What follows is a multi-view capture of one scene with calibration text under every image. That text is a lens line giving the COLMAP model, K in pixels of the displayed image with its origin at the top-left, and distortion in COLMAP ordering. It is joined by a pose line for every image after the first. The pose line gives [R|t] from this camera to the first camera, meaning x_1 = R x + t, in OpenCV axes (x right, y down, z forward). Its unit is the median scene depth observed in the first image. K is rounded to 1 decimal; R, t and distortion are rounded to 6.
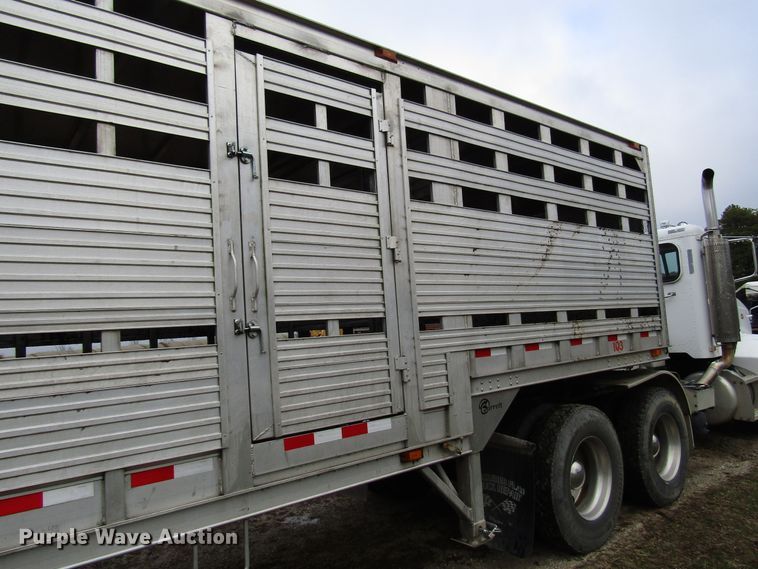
lens RADIAL K [[543.5, 0, 379.2], [0, 543.5, 289.2], [0, 0, 1]] dist [-0.010271, 0.004841]
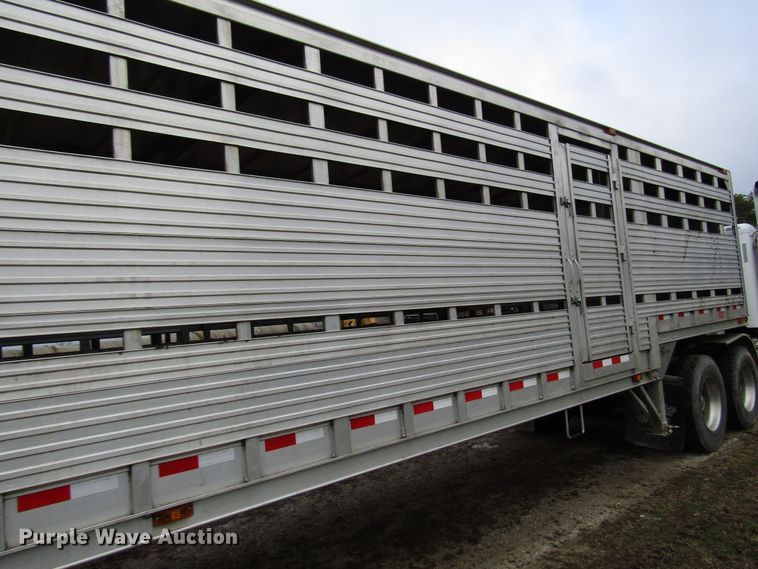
lens RADIAL K [[543.5, 0, 369.6], [0, 543.5, 300.5], [0, 0, 1]] dist [-0.010271, 0.004841]
pose [[0.999630, -0.024906, 0.010933, -0.078140], [0.024555, 0.999215, 0.031102, -0.000142], [-0.011699, -0.030822, 0.999456, -0.065155]]
